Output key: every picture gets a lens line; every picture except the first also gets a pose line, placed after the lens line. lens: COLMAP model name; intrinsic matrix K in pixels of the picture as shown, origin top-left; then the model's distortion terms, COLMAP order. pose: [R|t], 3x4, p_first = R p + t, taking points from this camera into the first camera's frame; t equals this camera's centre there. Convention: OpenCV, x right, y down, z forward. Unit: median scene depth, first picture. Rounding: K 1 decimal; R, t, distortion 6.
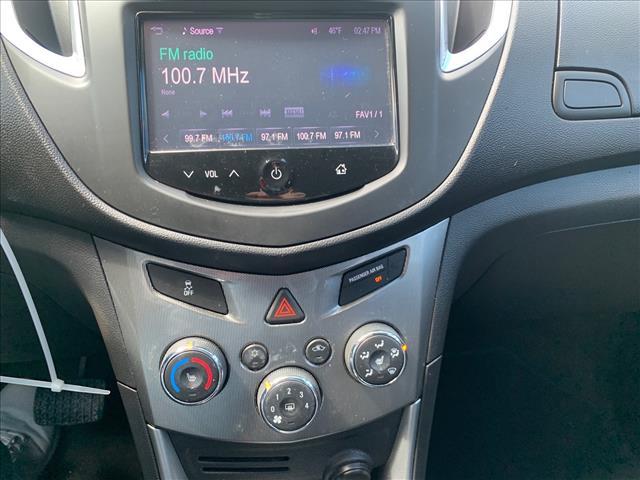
lens RADIAL K [[484.2, 0, 322.2], [0, 484.2, 239.9], [0, 0, 1]] dist [0.072273, -0.004016]
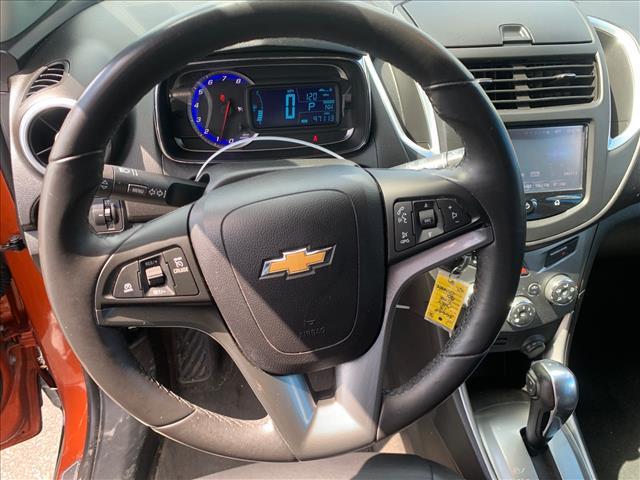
lens RADIAL K [[484.2, 0, 319.7], [0, 484.2, 240.3], [0, 0, 1]] dist [0.072273, -0.004016]
pose [[0.998758, -0.008328, 0.049126, -1.028180], [0.000092, 0.986239, 0.165325, -0.322079], [-0.049827, -0.165115, 0.985015, -0.981239]]
